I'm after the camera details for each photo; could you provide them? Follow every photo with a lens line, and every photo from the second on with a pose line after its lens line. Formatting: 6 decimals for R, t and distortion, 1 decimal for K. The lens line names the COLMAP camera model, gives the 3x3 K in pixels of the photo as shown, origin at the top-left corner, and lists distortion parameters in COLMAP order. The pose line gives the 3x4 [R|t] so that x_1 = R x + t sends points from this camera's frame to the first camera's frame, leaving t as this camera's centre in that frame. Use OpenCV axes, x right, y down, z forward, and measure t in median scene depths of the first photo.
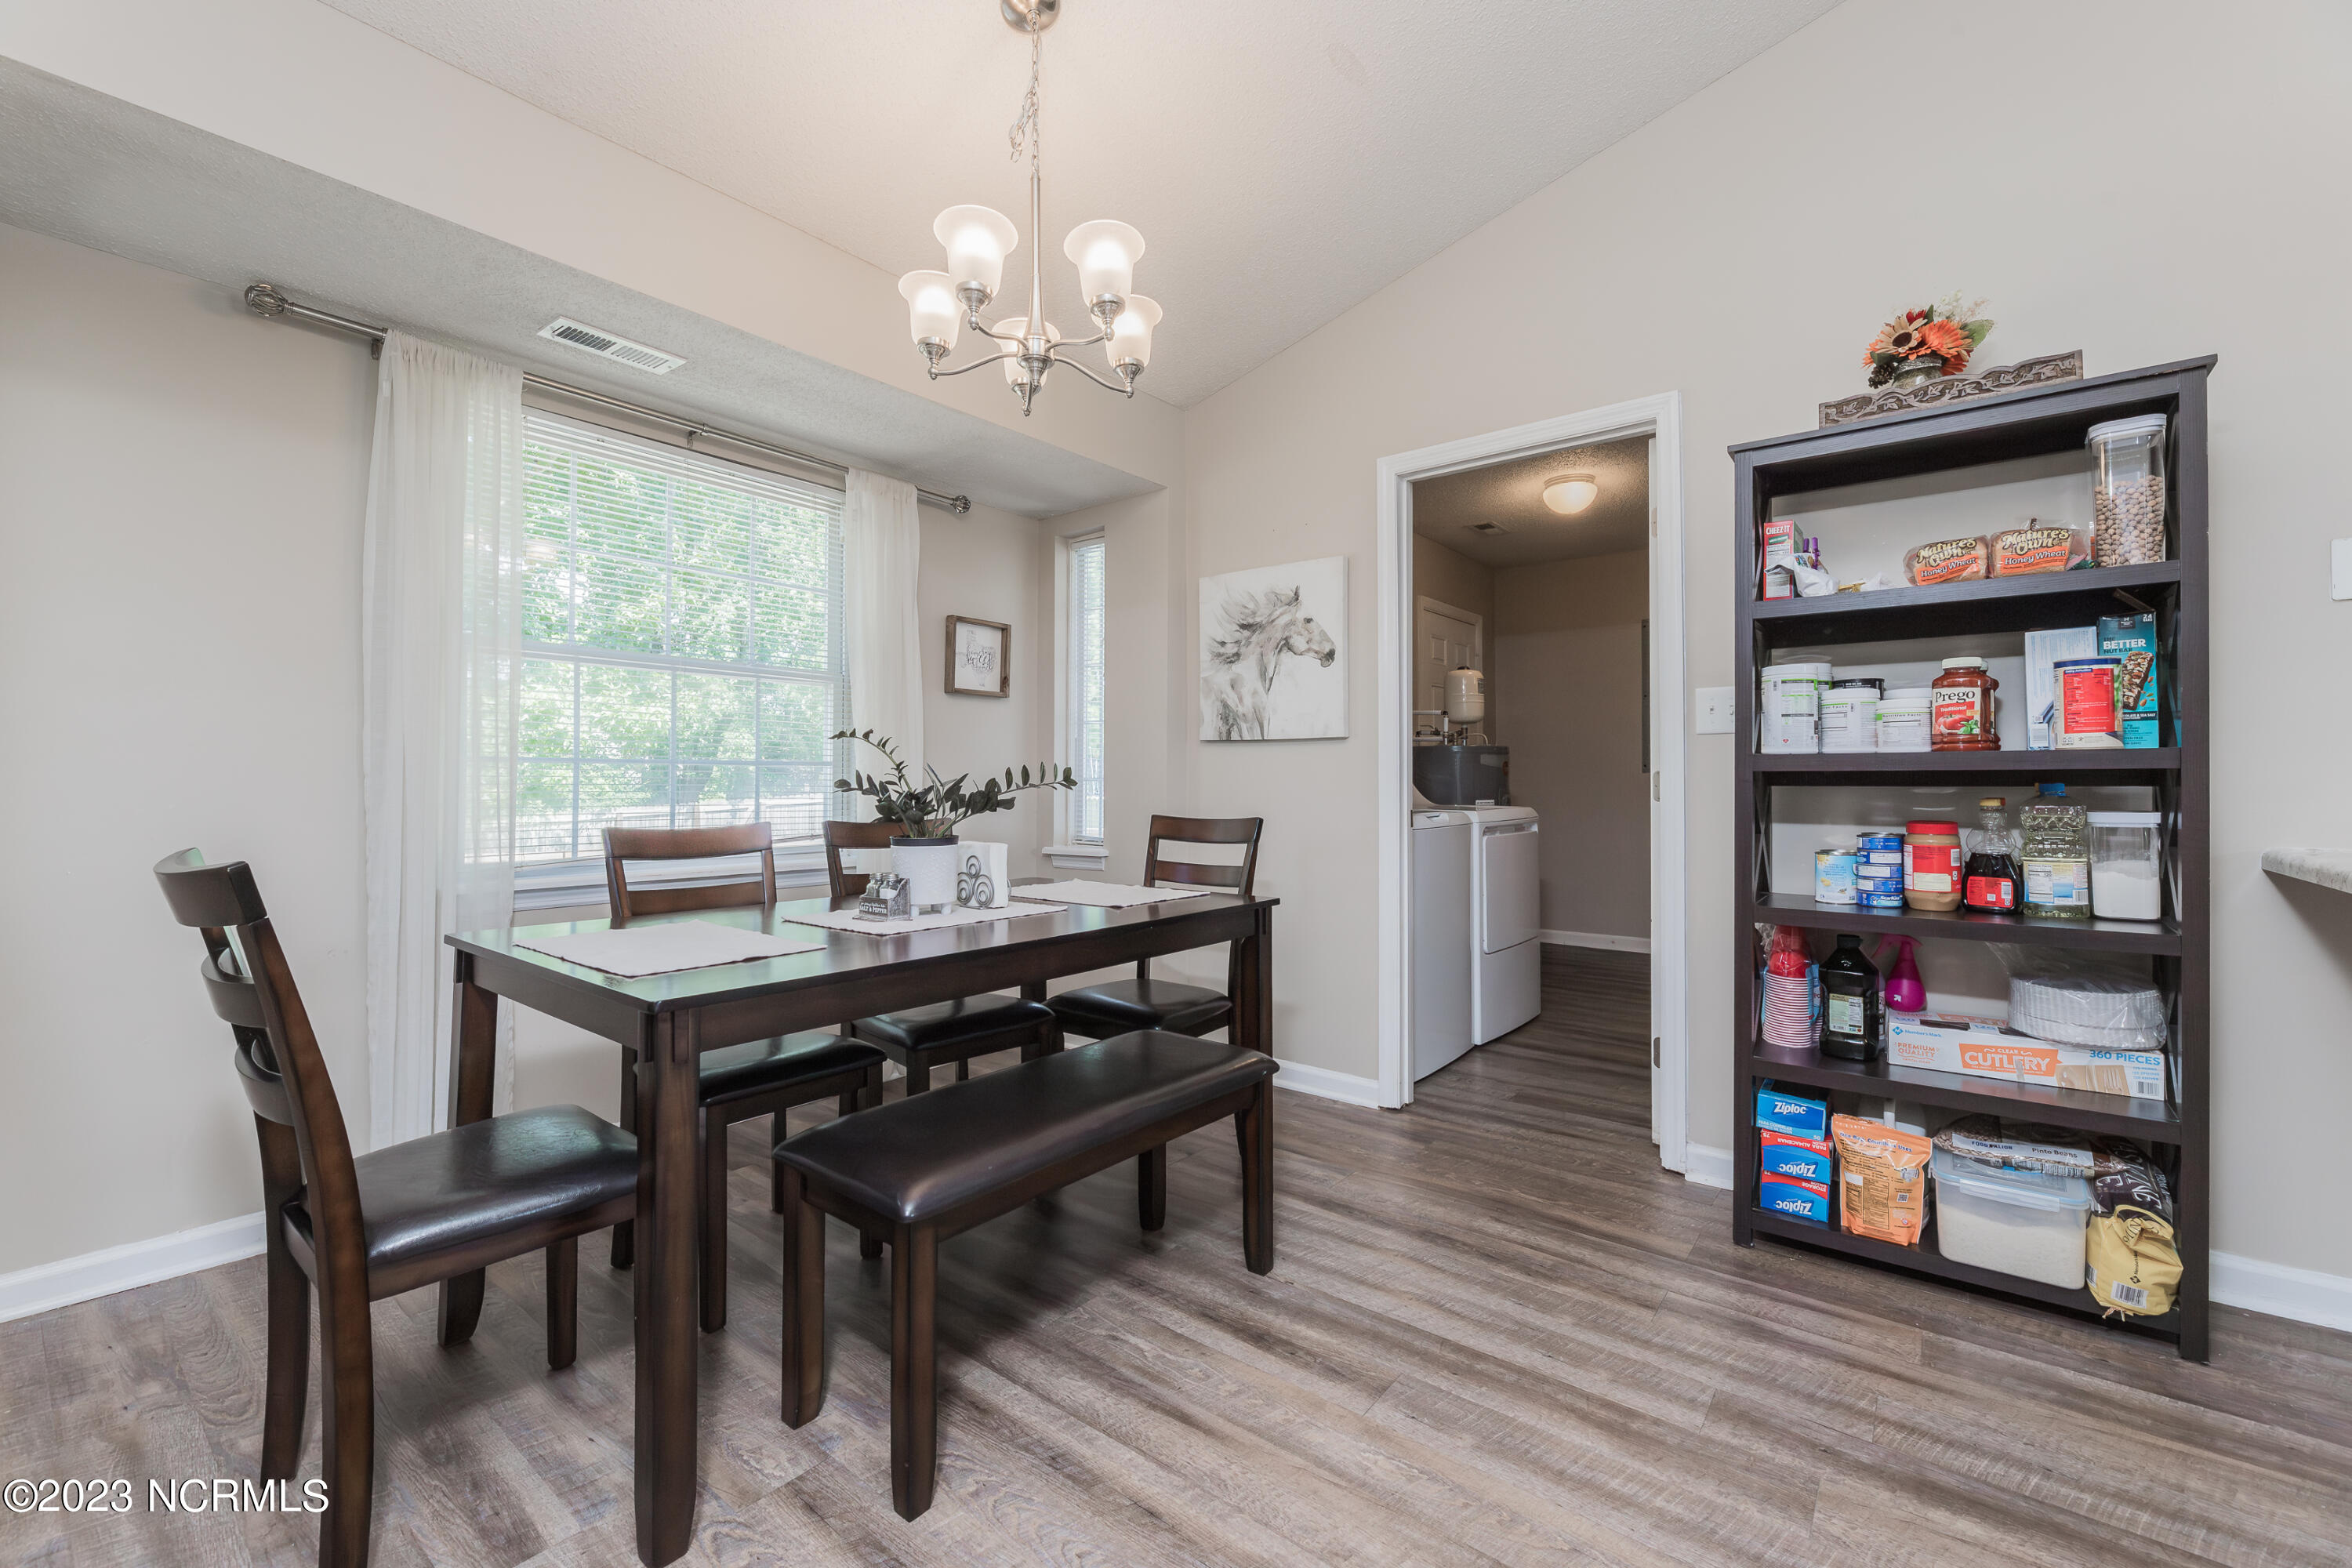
lens RADIAL K [[957.0, 0, 1172.2], [0, 957.0, 779.7], [0, 0, 1]] dist [-0.017663, 0.000031]
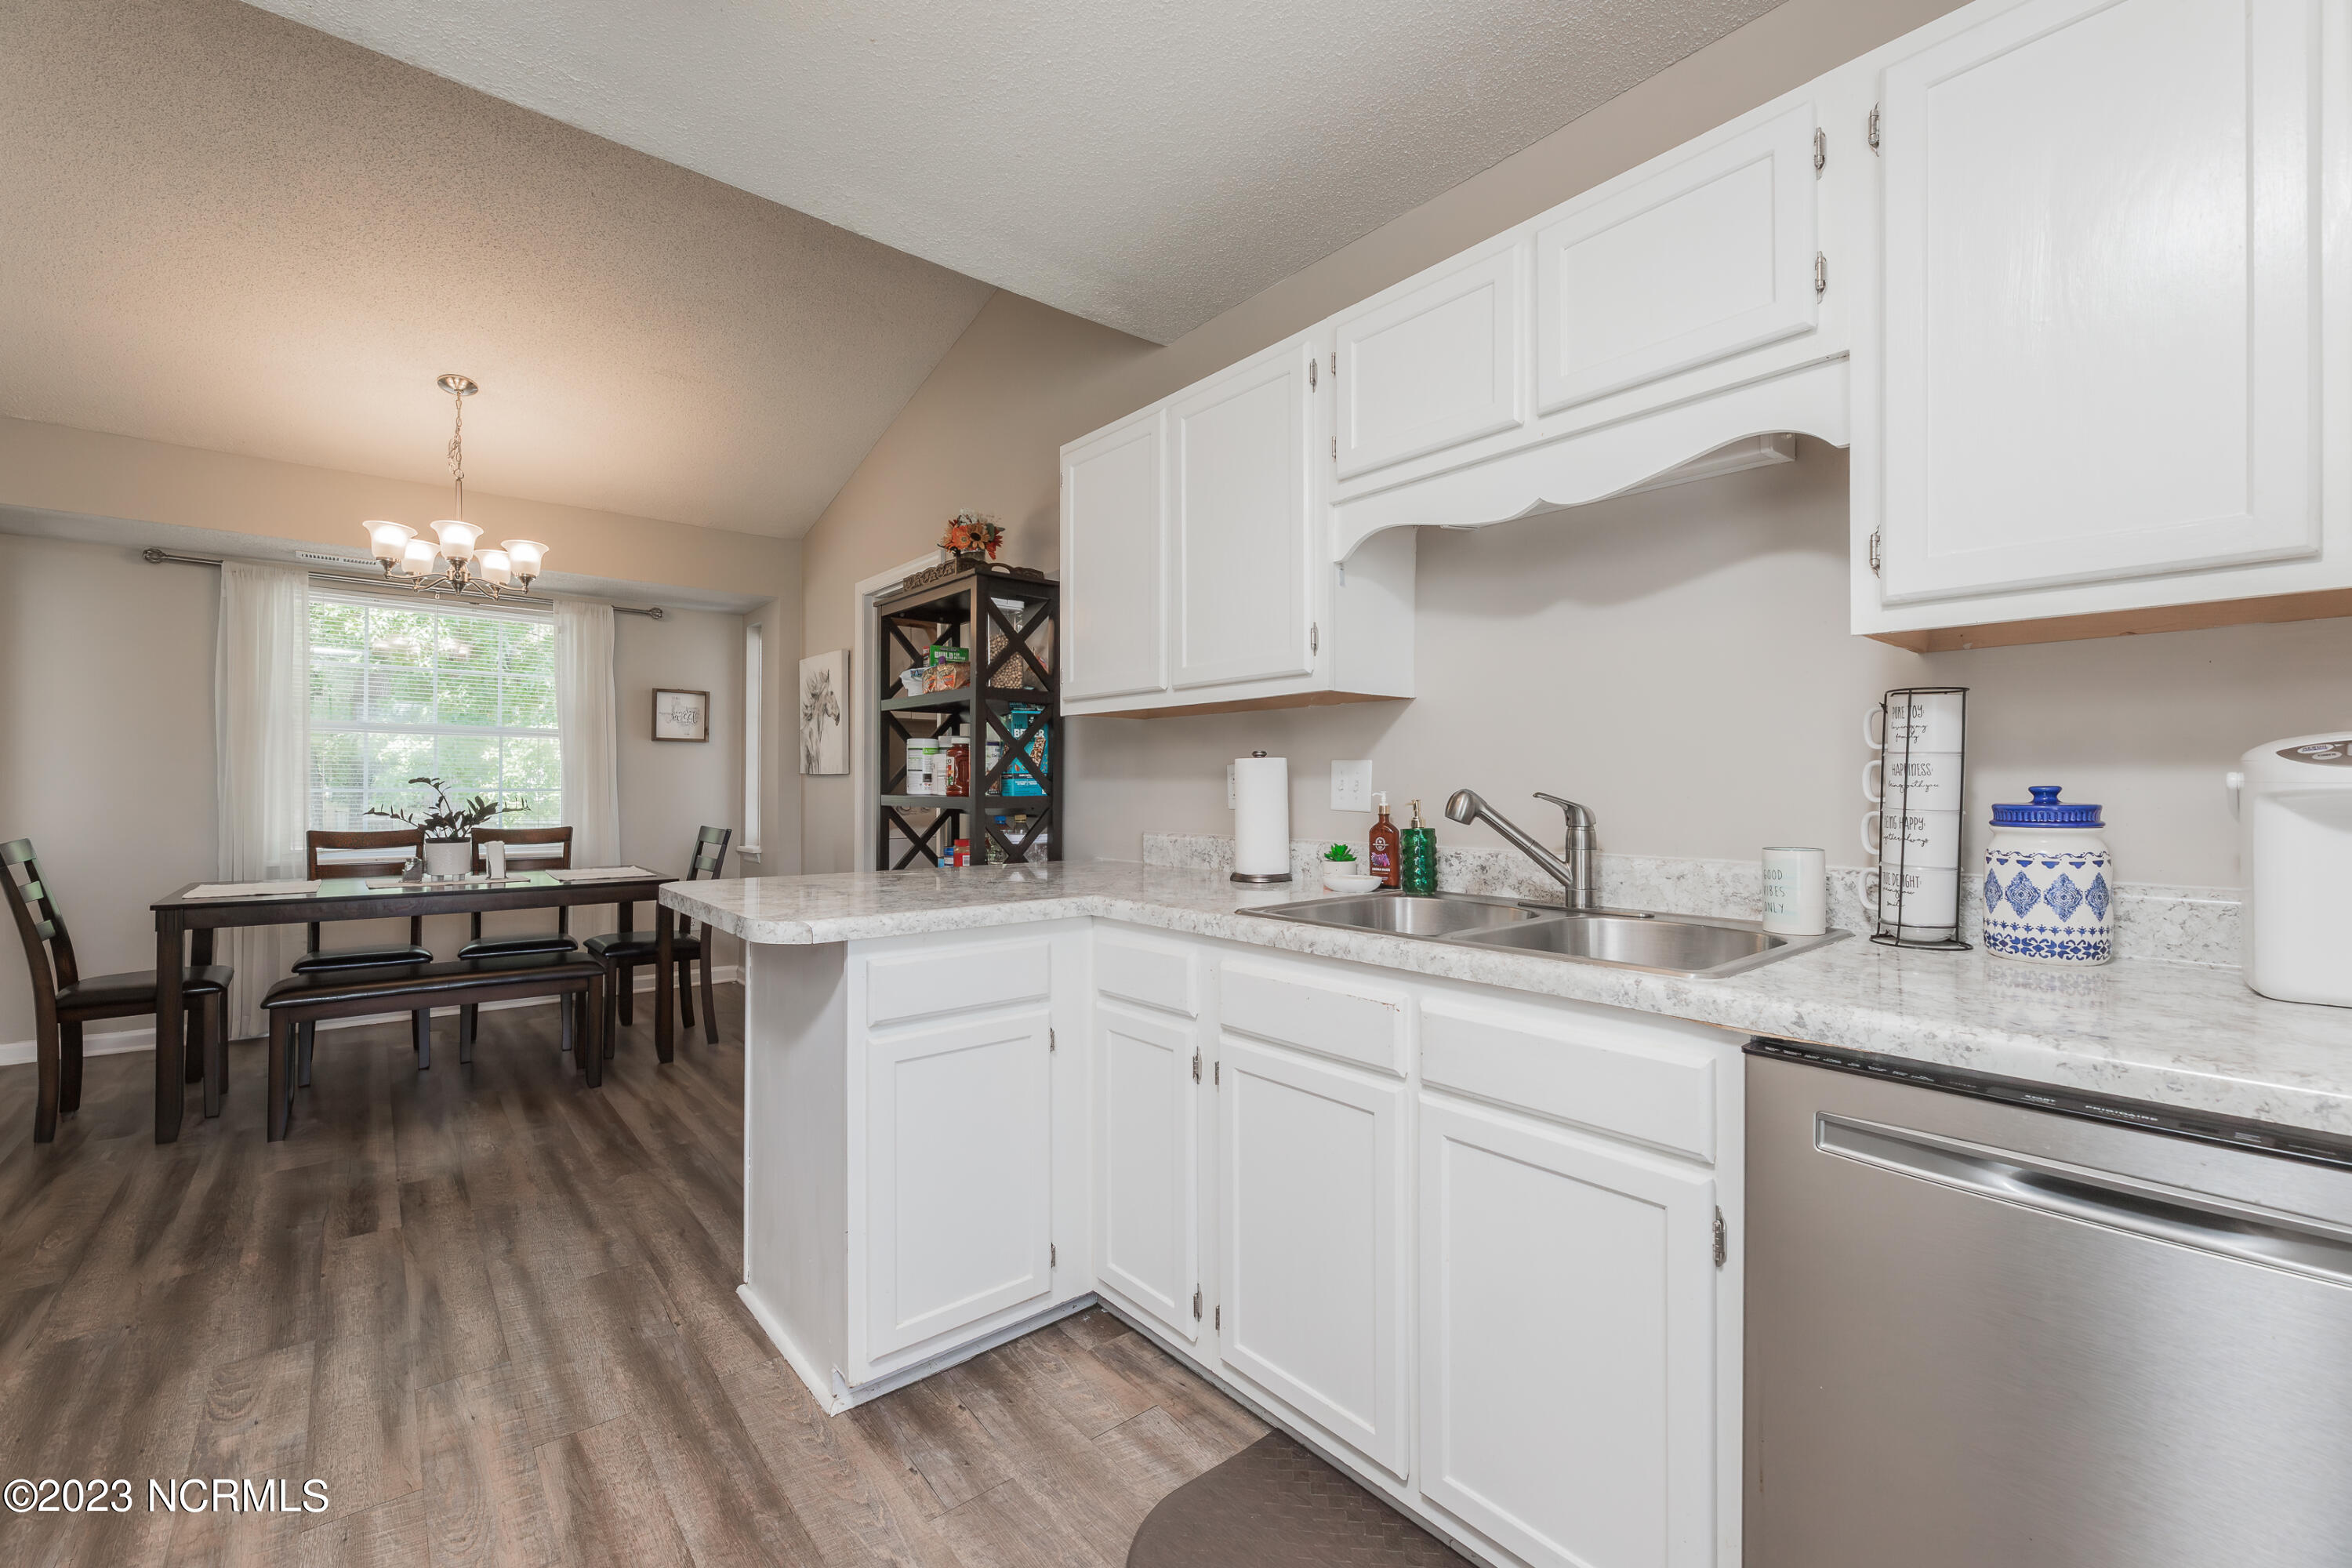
lens RADIAL K [[957.0, 0, 1183.3], [0, 957.0, 788.8], [0, 0, 1]] dist [-0.017663, 0.000031]
pose [[0.984978, 0.005676, -0.172588, 1.333576], [-0.004758, 0.999972, 0.005732, -0.046471], [0.172616, -0.004825, 0.984977, -0.489543]]
